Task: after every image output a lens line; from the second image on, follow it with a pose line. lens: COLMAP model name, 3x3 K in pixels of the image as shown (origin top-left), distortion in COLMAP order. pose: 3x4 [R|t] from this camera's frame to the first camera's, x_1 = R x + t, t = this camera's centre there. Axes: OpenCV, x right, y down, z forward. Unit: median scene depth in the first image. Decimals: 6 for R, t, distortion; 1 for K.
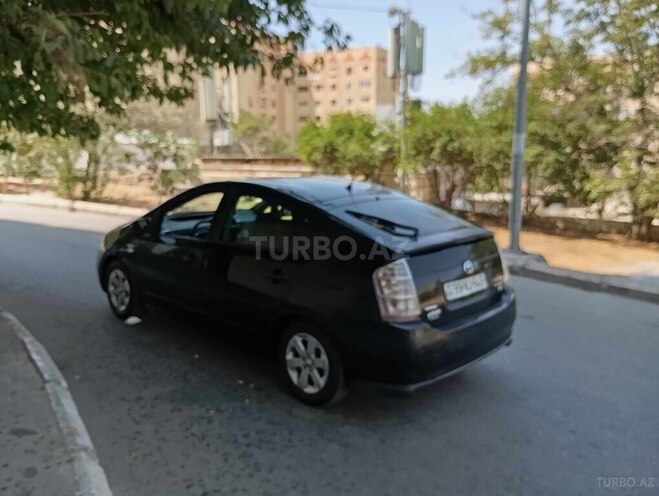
lens RADIAL K [[612.4, 0, 329.0], [0, 612.4, 229.6], [0, 0, 1]] dist [-0.003793, -0.019705]
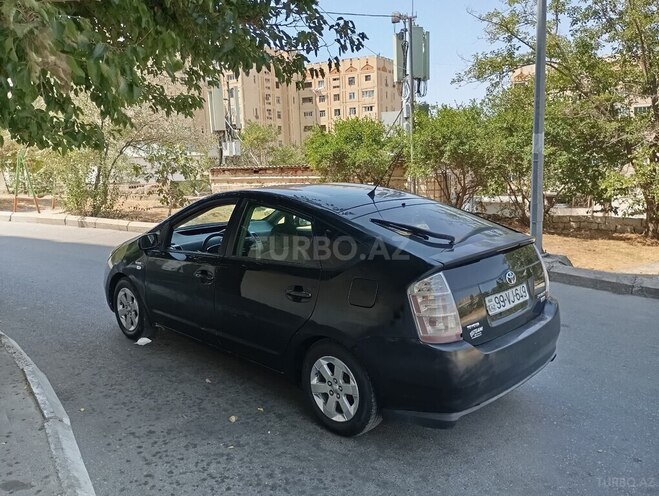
lens RADIAL K [[543.3, 0, 327.4], [0, 543.3, 222.4], [0, 0, 1]] dist [0.009102, -0.045290]
pose [[0.999494, -0.031498, 0.004406, -0.032528], [0.031567, 0.999362, -0.016713, -0.011700], [-0.003877, 0.016844, 0.999851, 0.148485]]
